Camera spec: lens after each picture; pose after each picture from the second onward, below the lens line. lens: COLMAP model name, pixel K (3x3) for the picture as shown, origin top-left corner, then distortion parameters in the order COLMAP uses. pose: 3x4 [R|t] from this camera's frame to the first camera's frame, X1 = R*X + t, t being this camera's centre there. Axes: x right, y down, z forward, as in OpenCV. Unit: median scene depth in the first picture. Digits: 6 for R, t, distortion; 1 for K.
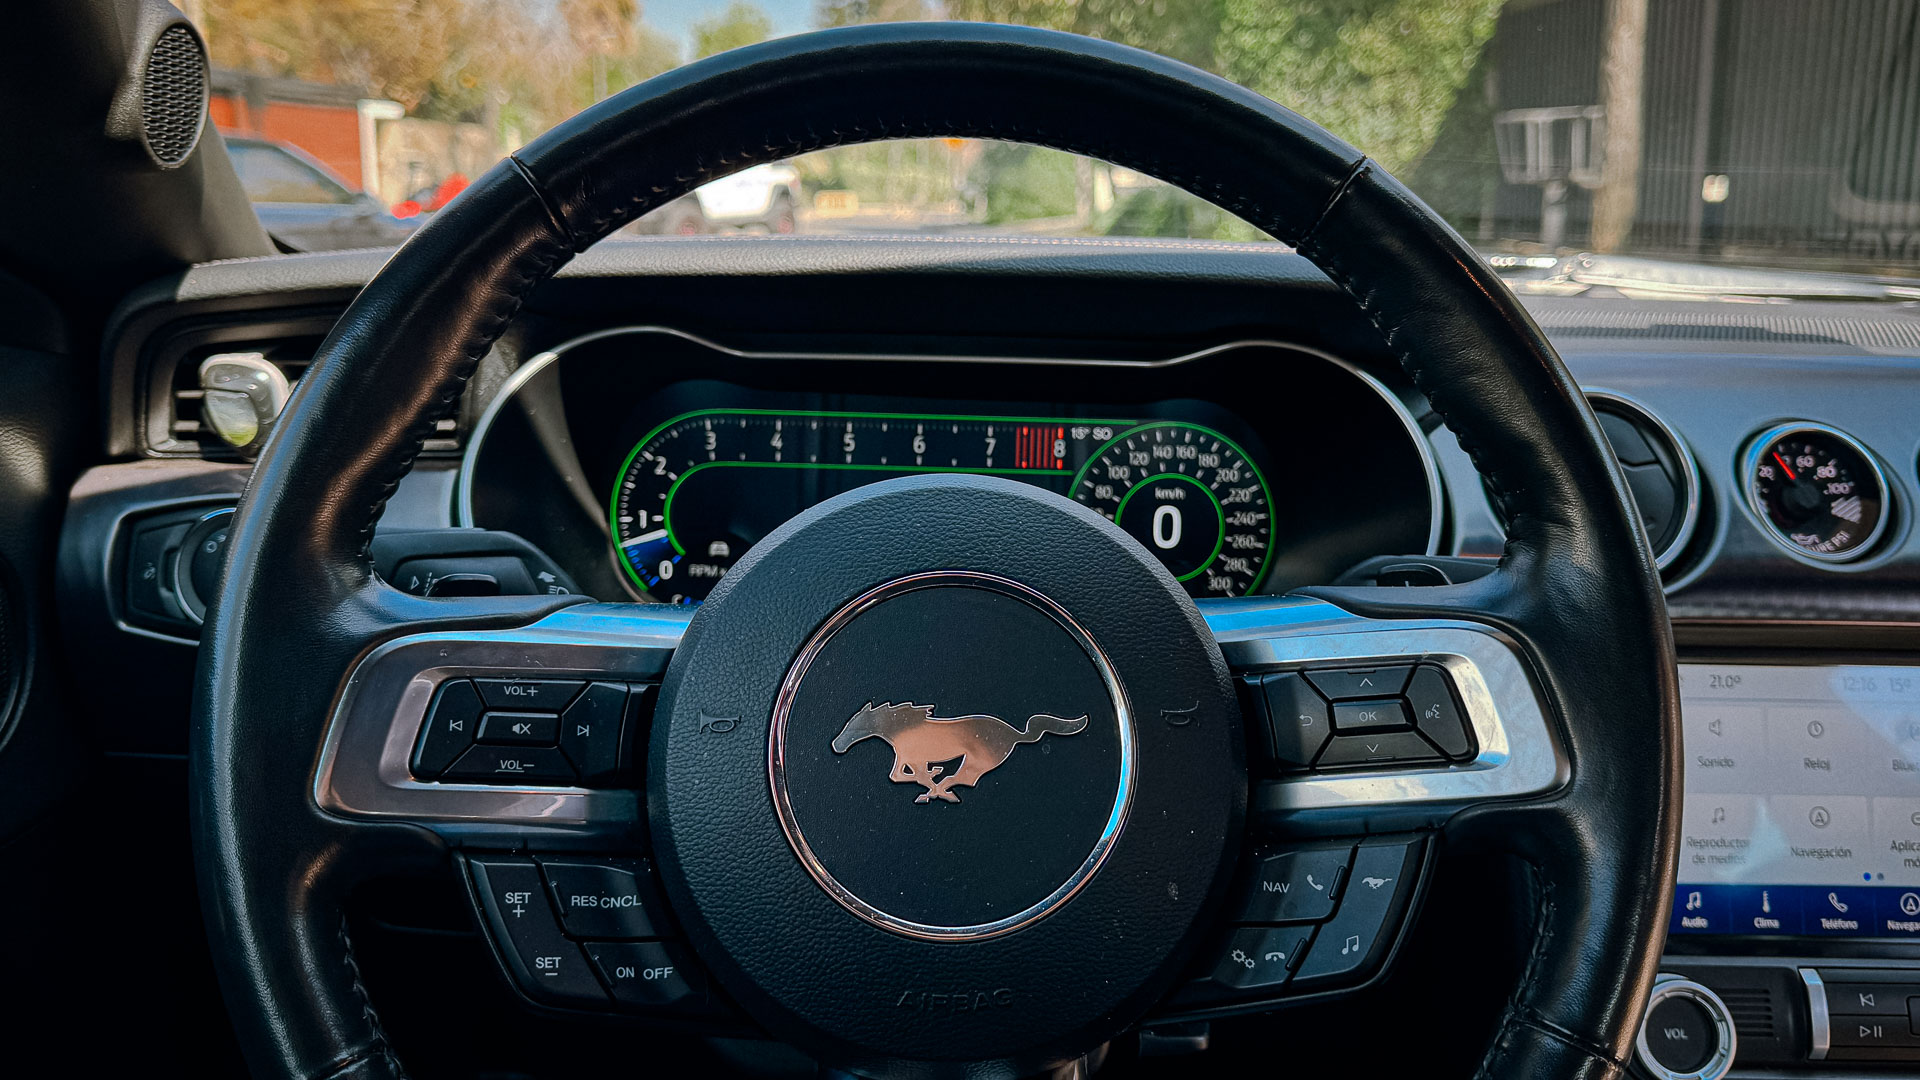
lens RADIAL K [[1585.4, 0, 1006.6], [0, 1585.4, 498.6], [0, 0, 1]] dist [0.000131, -0.018963]
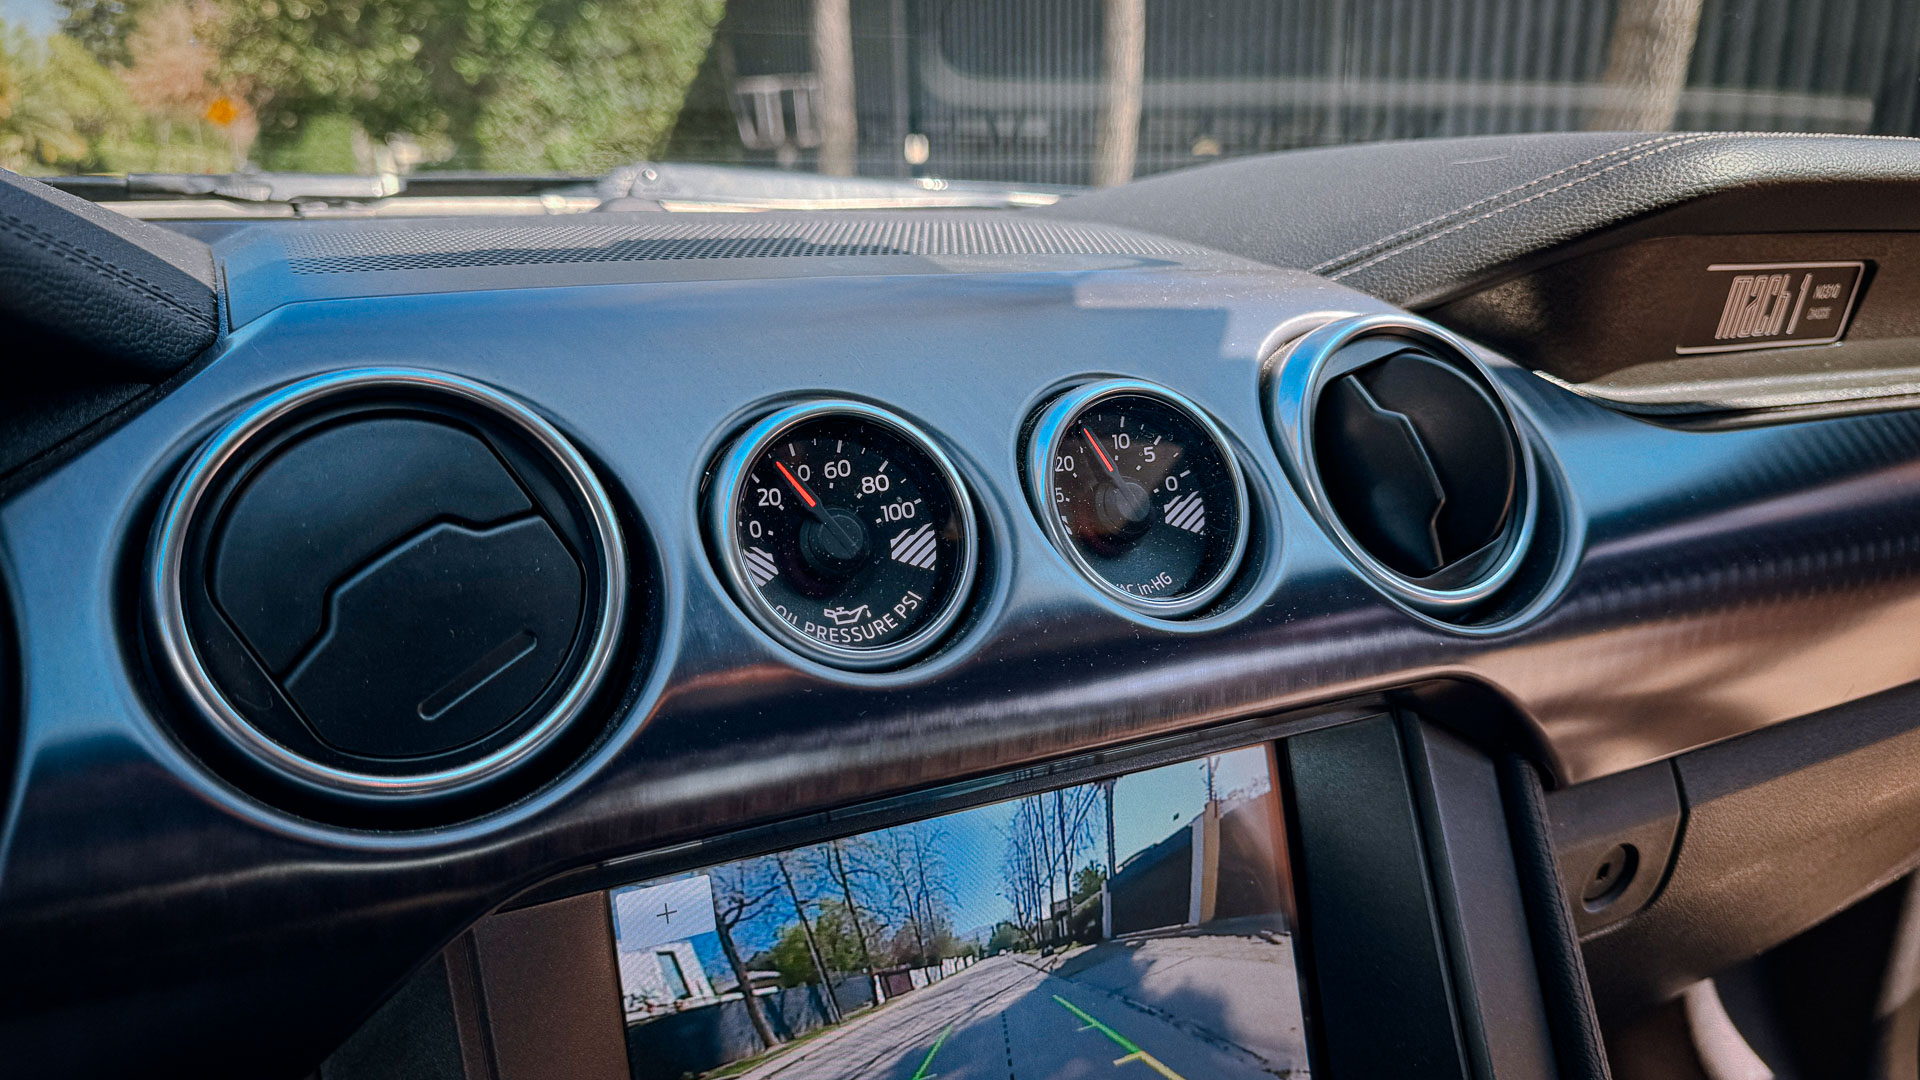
lens RADIAL K [[1390.7, 0, 983.0], [0, 1390.7, 554.3], [0, 0, 1]] dist [-0.023151, 0.009944]
pose [[0.897277, -0.135038, 0.420308, 0.448849], [0.098790, 0.989343, 0.106962, -0.053287], [-0.430273, -0.054452, 0.901055, 0.710402]]
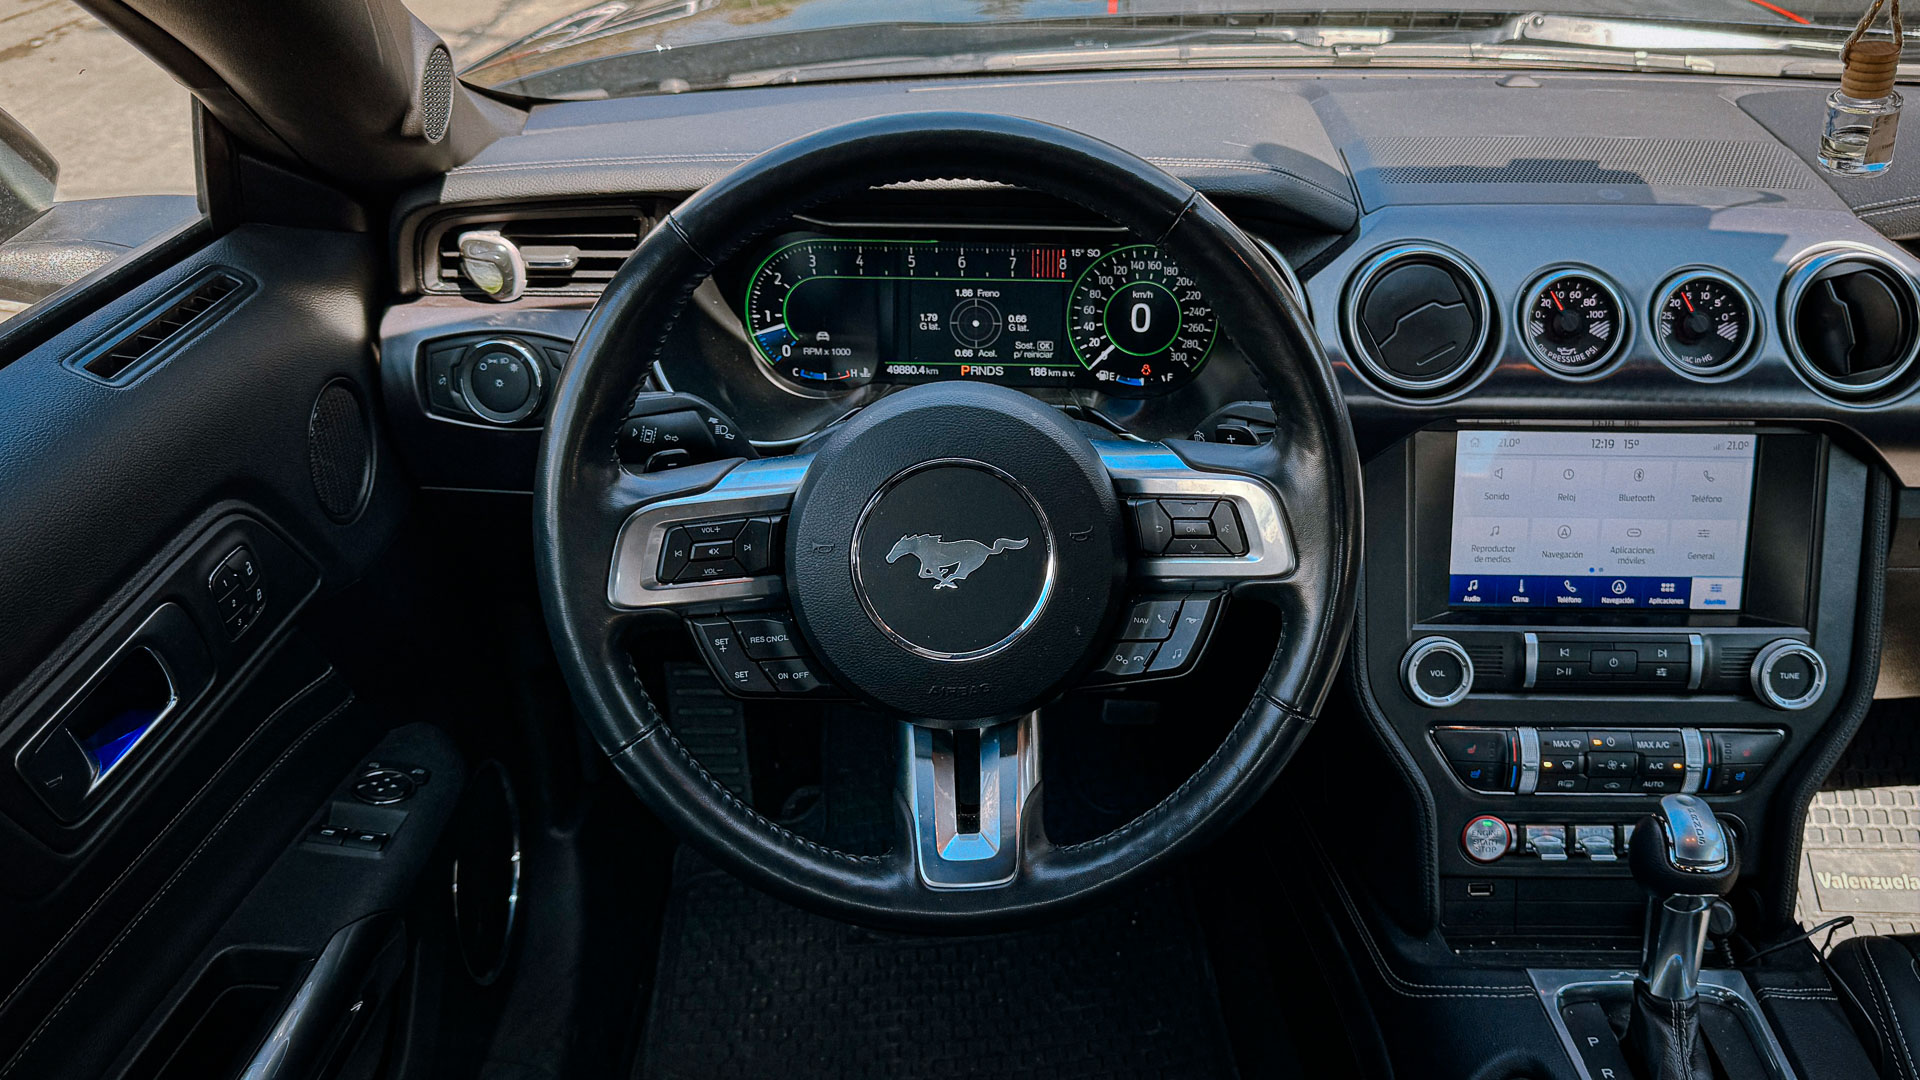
lens RADIAL K [[1585.4, 0, 1081.0], [0, 1585.4, 554.9], [0, 0, 1]] dist [0.000131, -0.018963]
pose [[0.999397, 0.000354, -0.034708, 0.143081], [0.010995, 0.945224, 0.326237, -0.355838], [0.032922, -0.326422, 0.944650, -0.572076]]
